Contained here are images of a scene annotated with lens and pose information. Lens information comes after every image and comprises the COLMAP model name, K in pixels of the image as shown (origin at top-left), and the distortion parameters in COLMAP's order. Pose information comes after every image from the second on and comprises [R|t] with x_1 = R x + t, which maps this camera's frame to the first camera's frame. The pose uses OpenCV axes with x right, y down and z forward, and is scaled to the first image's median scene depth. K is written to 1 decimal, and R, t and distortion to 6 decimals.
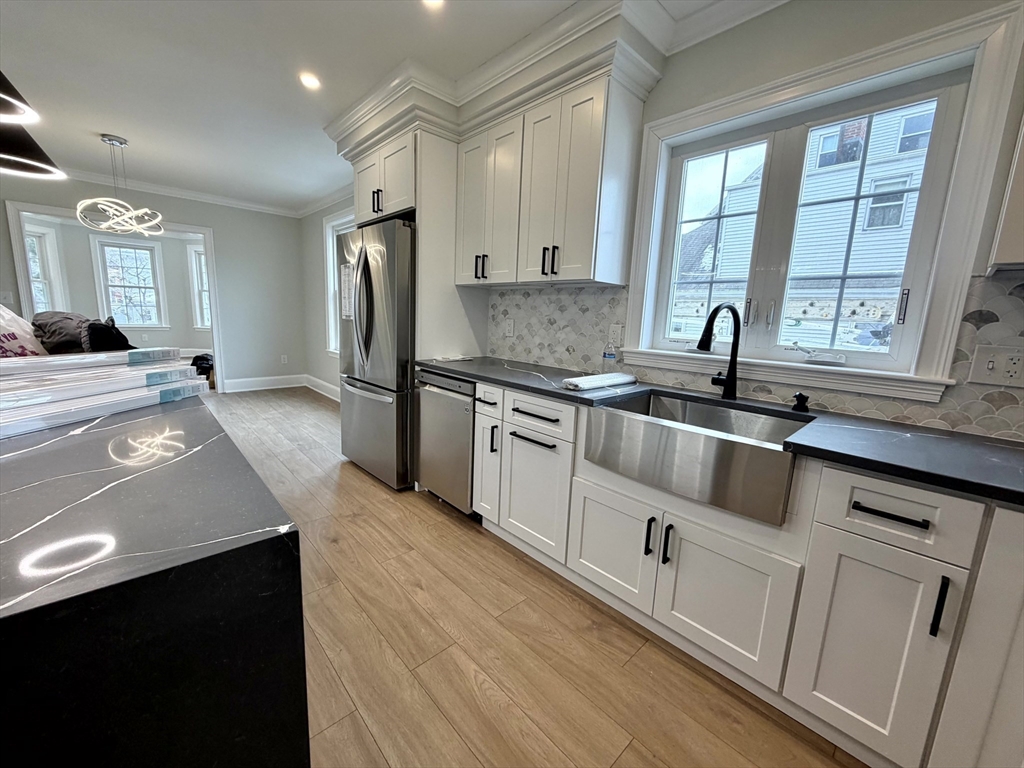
lens RADIAL K [[406.6, 0, 508.8], [0, 406.6, 384.4], [0, 0, 1]] dist [0.000666, -0.000039]
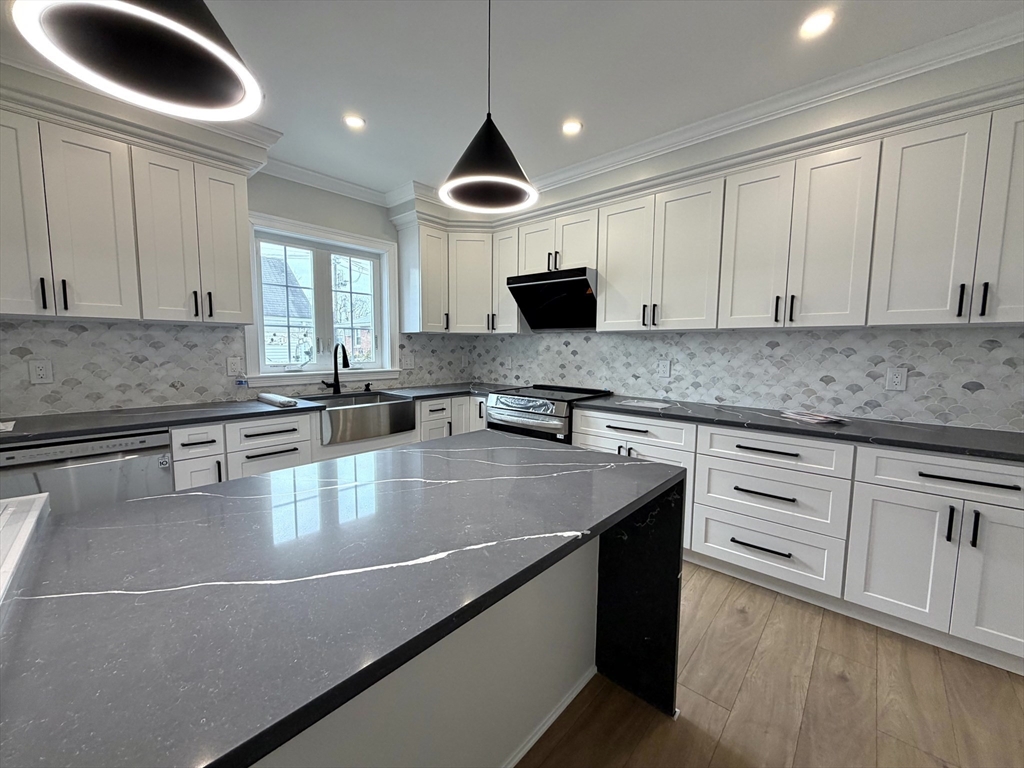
lens RADIAL K [[406.6, 0, 508.8], [0, 406.6, 384.4], [0, 0, 1]] dist [0.000666, -0.000039]
pose [[-0.089787, -0.133370, 0.986991, -1.066515], [0.156581, 0.976779, 0.146234, -0.122421], [-0.983576, 0.167674, -0.066819, 0.294833]]
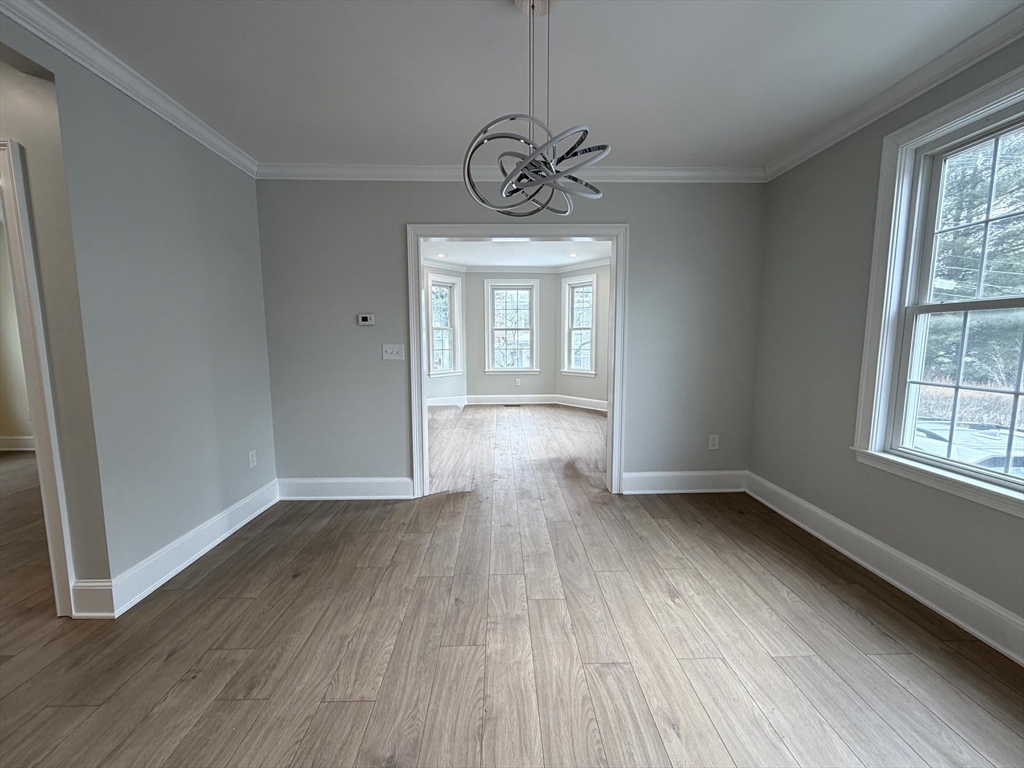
lens RADIAL K [[406.6, 0, 508.8], [0, 406.6, 384.4], [0, 0, 1]] dist [0.000666, -0.000039]
pose [[0.746373, 0.030578, -0.664825, -1.113595], [-0.077480, 0.996144, -0.041167, -0.269103], [0.661003, 0.082237, 0.745864, 1.113912]]
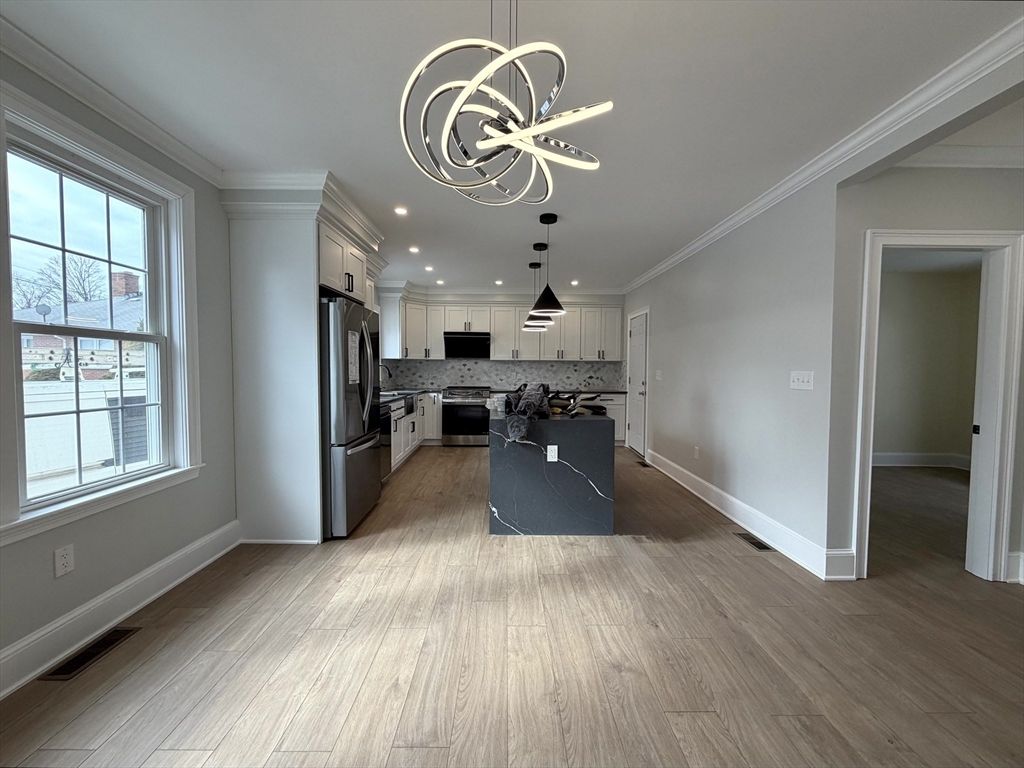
lens RADIAL K [[410.0, 0, 508.9], [0, 410.0, 384.3], [0, 0, 1]] dist [0.000385, 0.000093]
pose [[-0.735943, -0.073264, 0.673068, -1.953225], [0.077684, 0.978425, 0.191442, -0.462687], [-0.672572, 0.193177, -0.714374, 2.094298]]
